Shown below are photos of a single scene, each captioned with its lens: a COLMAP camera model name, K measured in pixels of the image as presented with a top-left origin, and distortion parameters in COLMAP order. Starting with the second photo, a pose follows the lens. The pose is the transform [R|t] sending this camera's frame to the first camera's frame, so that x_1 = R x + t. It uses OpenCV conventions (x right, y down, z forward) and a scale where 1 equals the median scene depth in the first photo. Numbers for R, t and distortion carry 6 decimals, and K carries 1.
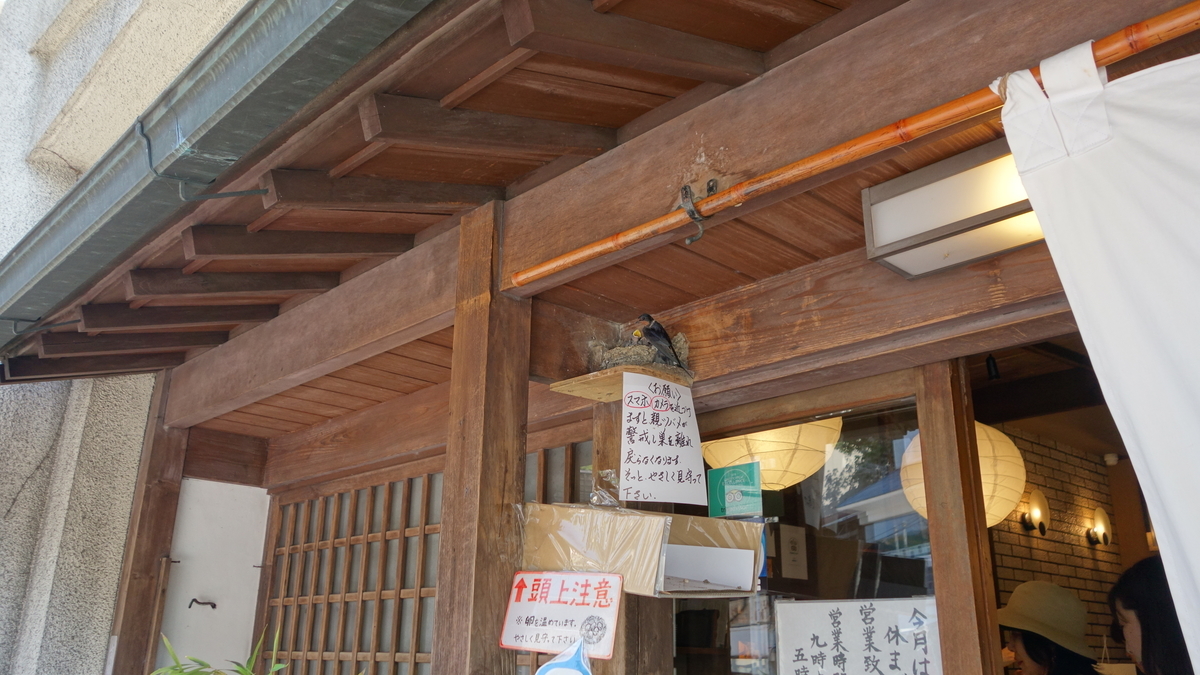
lens RADIAL K [[952.3, 0, 602.4], [0, 952.3, 342.0], [0, 0, 1]] dist [0.005845, 0.000773]
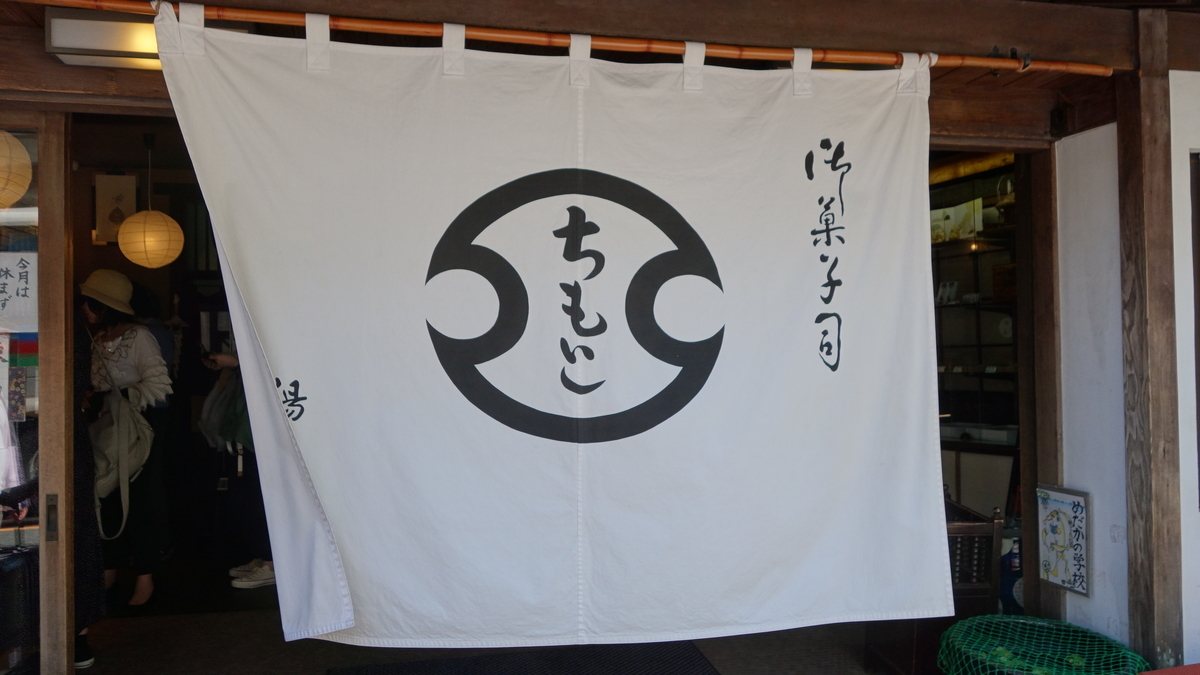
lens RADIAL K [[952.3, 0, 600.4], [0, 952.3, 342.9], [0, 0, 1]] dist [0.005845, 0.000773]
pose [[0.510556, -0.004340, 0.859834, -0.598955], [-0.250423, 0.955887, 0.153522, -0.088285], [-0.822570, -0.293704, 0.486947, -0.694221]]
